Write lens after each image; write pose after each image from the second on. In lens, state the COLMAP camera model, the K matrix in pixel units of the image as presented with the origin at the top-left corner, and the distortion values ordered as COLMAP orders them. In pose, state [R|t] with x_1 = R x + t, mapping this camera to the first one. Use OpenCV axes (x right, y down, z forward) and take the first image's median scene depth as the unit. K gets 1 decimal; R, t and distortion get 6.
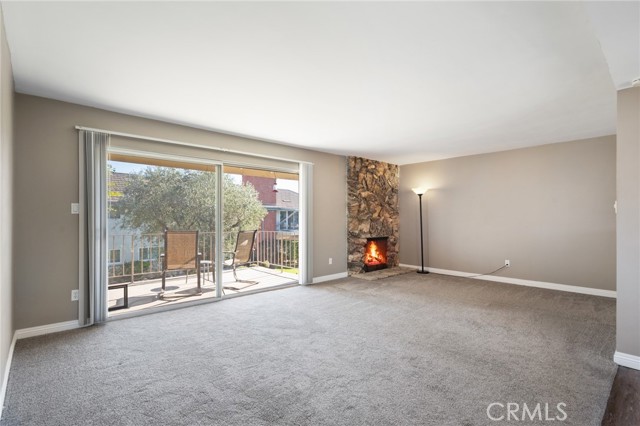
lens RADIAL K [[313.4, 0, 310.5], [0, 313.4, 216.7], [0, 0, 1]] dist [0.001644, -0.001303]
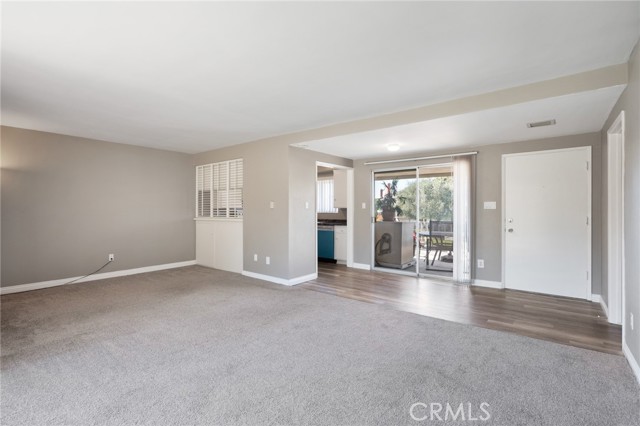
lens RADIAL K [[301.3, 0, 301.5], [0, 301.3, 208.6], [0, 0, 1]] dist [-0.004131, 0.000610]
pose [[-0.145599, -0.001054, 0.989343, -0.586616], [0.000816, 0.999999, 0.001185, -0.010334], [-0.989343, 0.000980, -0.145598, 0.783513]]
